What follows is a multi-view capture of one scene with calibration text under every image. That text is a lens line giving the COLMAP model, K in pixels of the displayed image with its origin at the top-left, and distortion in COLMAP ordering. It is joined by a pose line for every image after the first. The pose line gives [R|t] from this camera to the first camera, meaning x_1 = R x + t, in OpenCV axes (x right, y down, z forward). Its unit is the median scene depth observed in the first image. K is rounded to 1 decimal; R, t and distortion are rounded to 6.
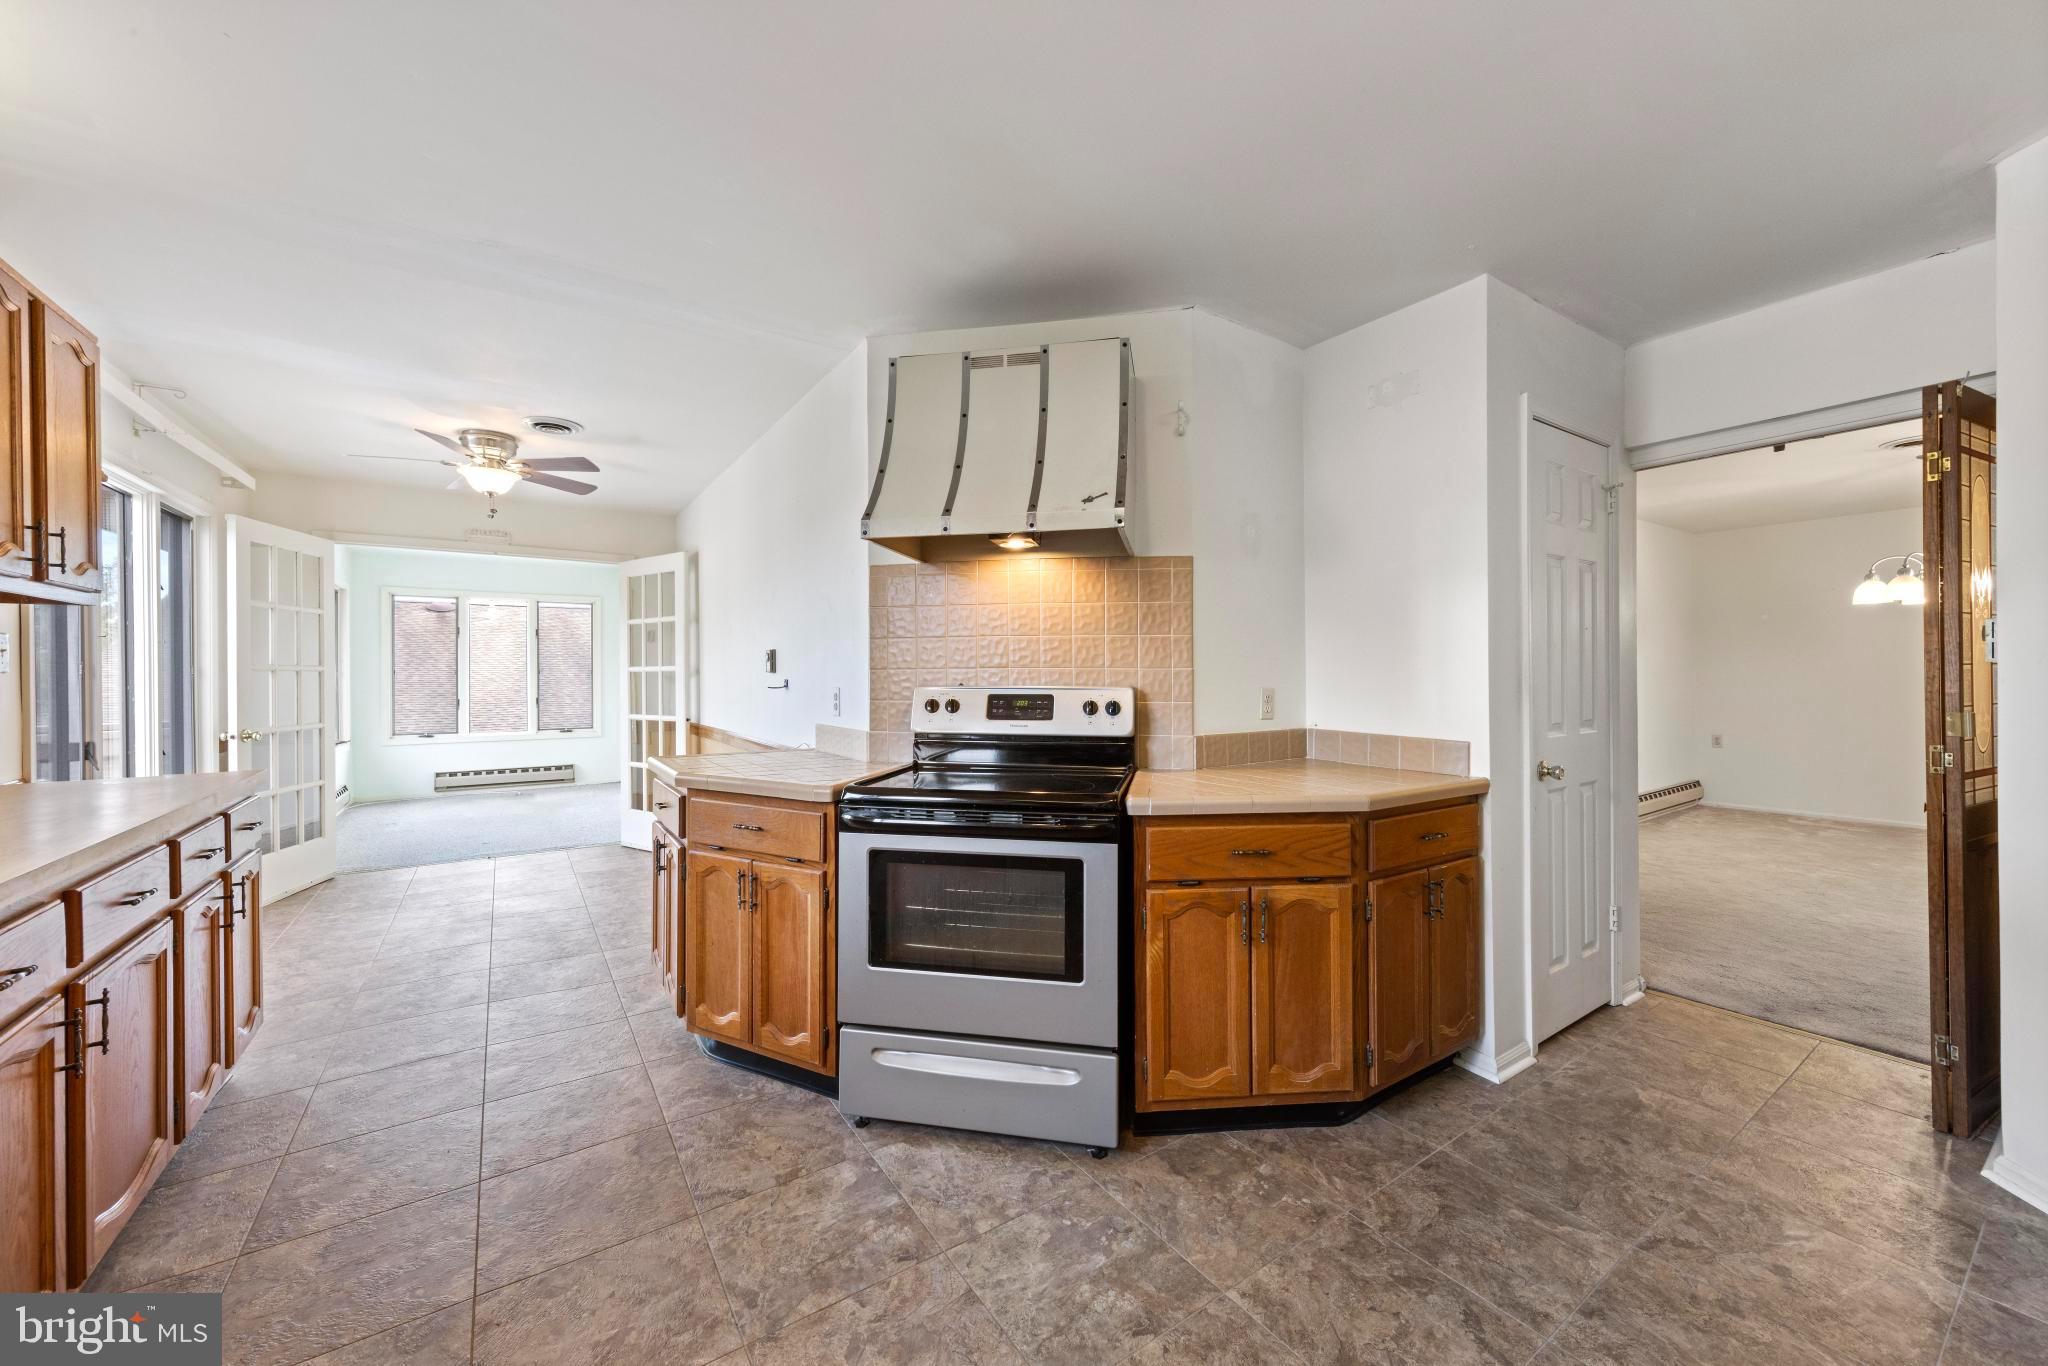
lens RADIAL K [[766.3, 0, 1023.2], [0, 766.3, 675.4], [0, 0, 1]] dist [0.011173, 0.000110]
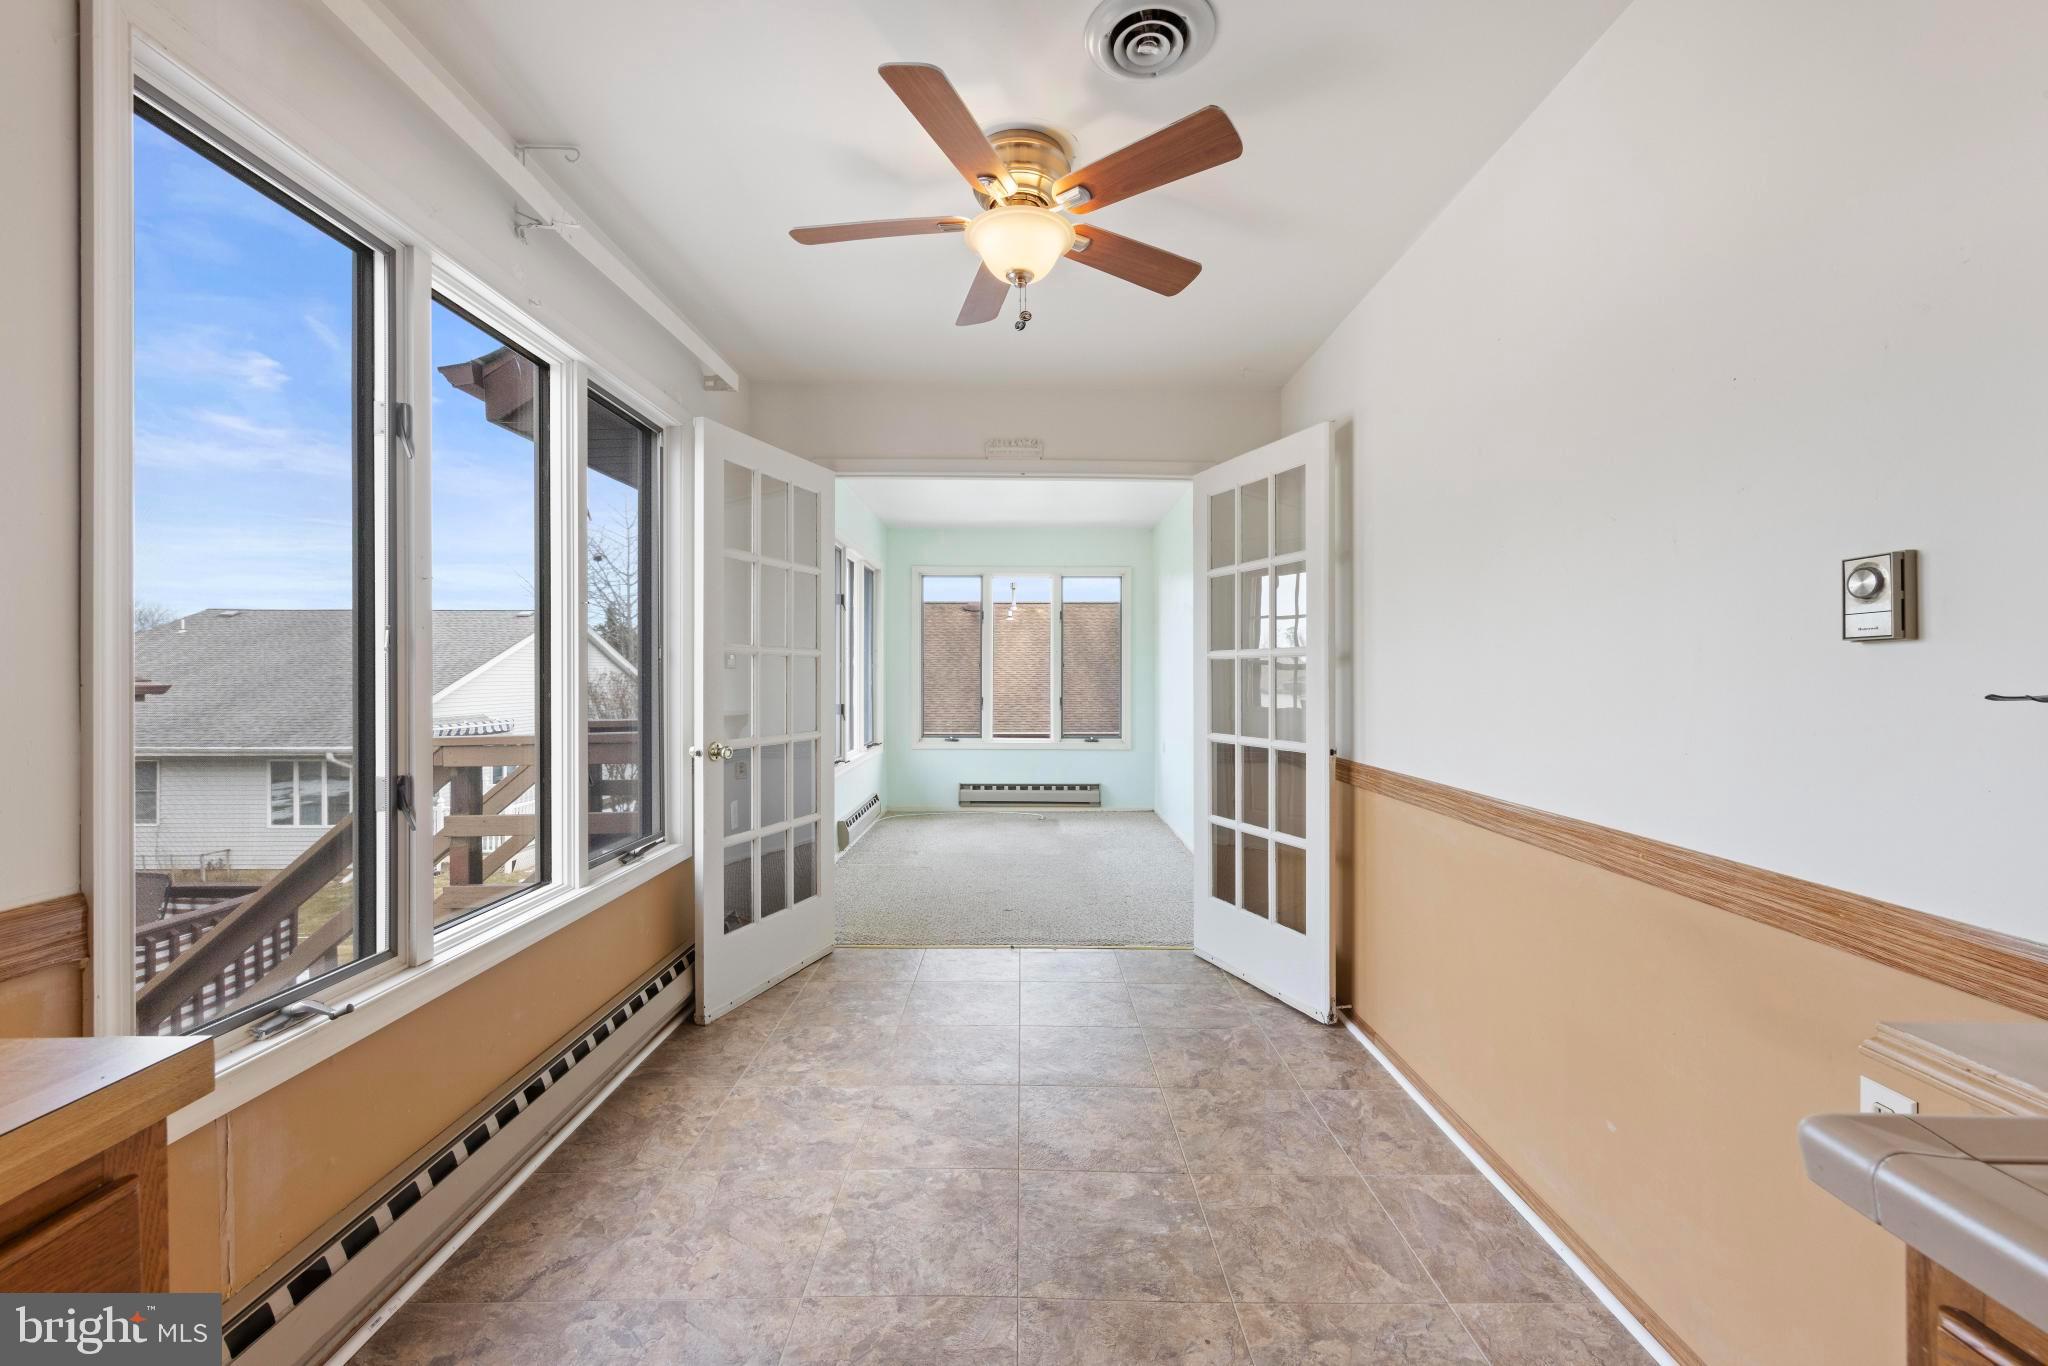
lens RADIAL K [[833.3, 0, 1022.2], [0, 833.3, 679.0], [0, 0, 1]] dist [0.001157, 0.000013]
pose [[0.829169, 0.009373, -0.558919, -0.383152], [-0.006808, 0.999955, 0.006670, 0.009638], [0.558956, -0.001725, 0.829195, 0.549362]]
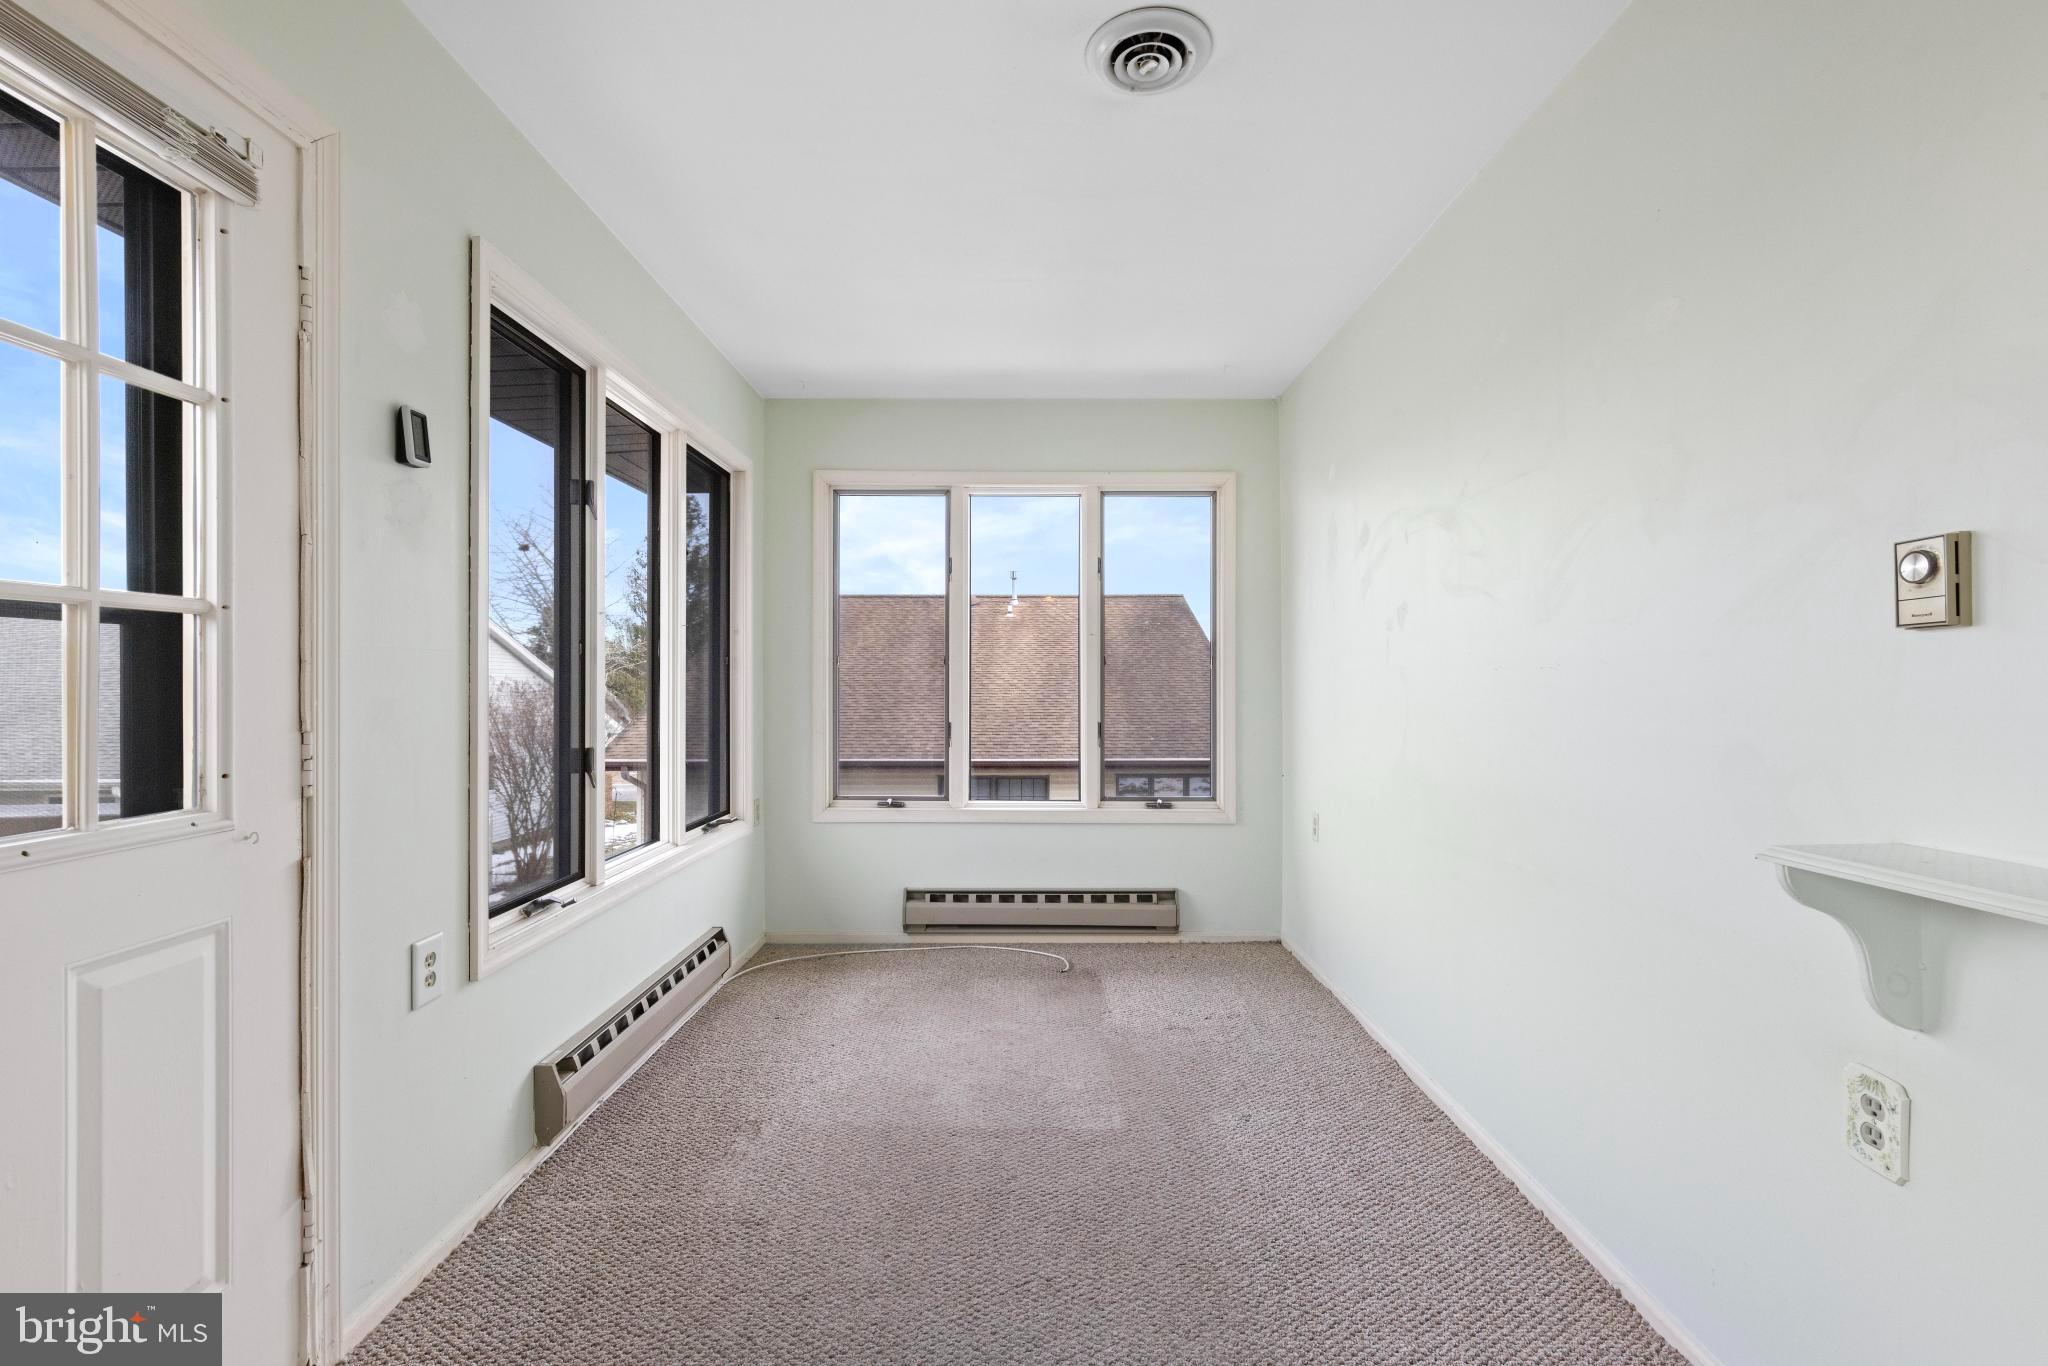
lens RADIAL K [[937.9, 0, 1032.0], [0, 937.9, 685.8], [0, 0, 1]] dist [0.022926, 0.000310]
pose [[0.833704, 0.013805, -0.552039, -0.804707], [-0.012100, 0.999904, 0.006731, 0.012638], [0.552079, 0.001068, 0.833791, 1.168164]]
